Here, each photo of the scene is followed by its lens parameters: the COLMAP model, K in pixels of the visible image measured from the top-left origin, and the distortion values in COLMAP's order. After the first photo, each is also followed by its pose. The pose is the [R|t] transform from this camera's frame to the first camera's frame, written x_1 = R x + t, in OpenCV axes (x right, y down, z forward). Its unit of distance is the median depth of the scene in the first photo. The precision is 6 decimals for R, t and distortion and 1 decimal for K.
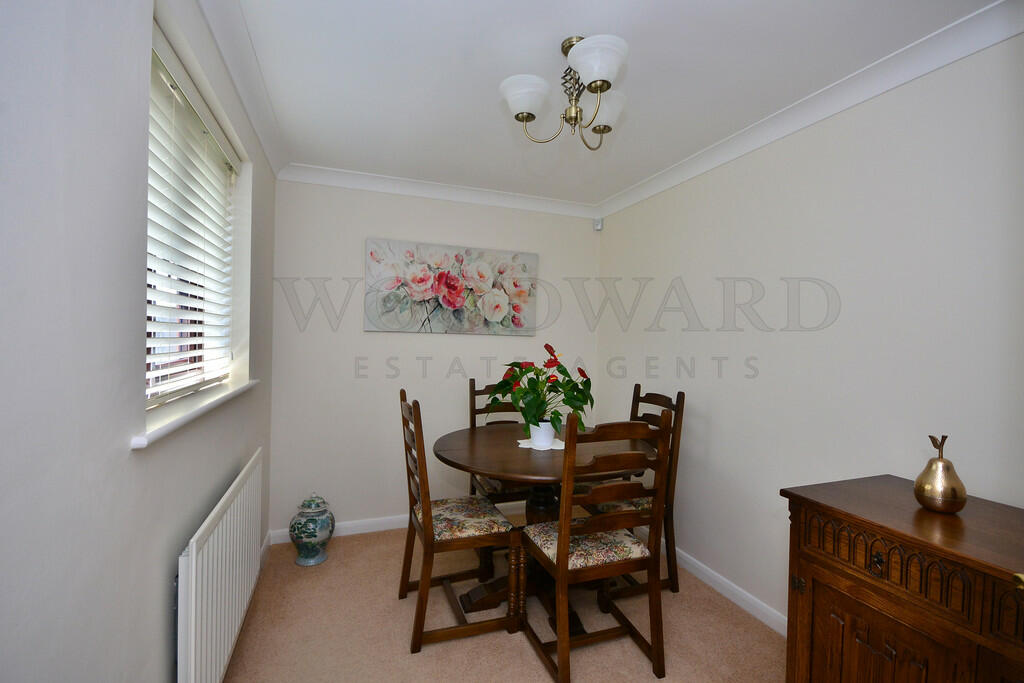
lens RADIAL K [[449.9, 0, 508.0], [0, 449.9, 337.4], [0, 0, 1]] dist [-0.010654, -0.000017]
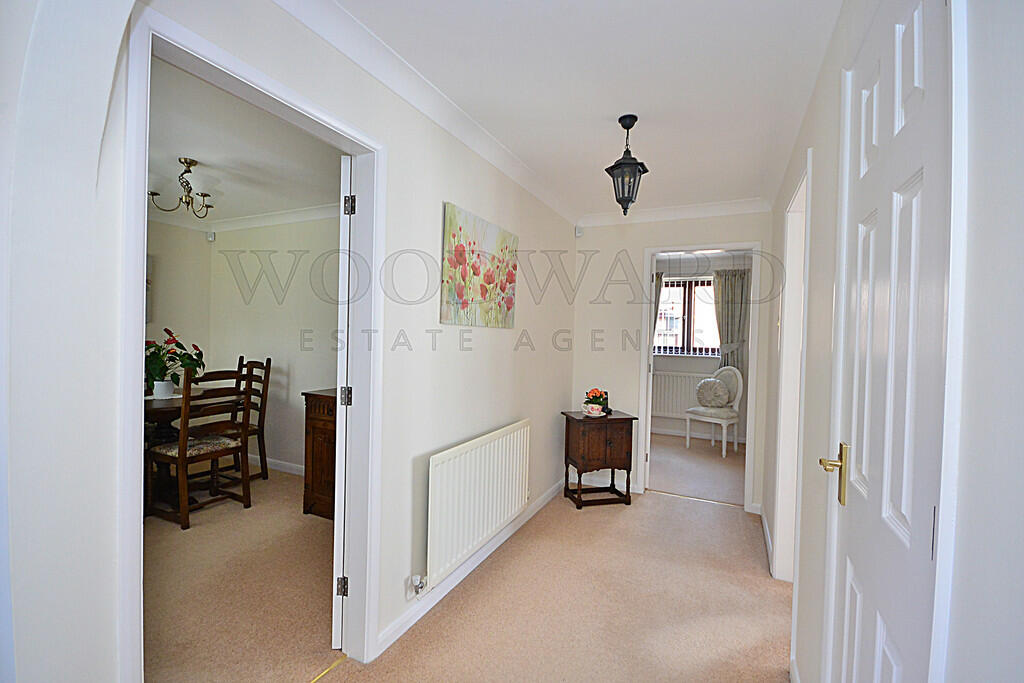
lens RADIAL K [[449.9, 0, 508.0], [0, 449.9, 337.4], [0, 0, 1]] dist [-0.010654, -0.000017]
pose [[0.722973, -0.013116, 0.690752, -0.115439], [-0.005049, 0.999693, 0.024267, 0.003704], [-0.690858, -0.021032, 0.722684, -0.815537]]
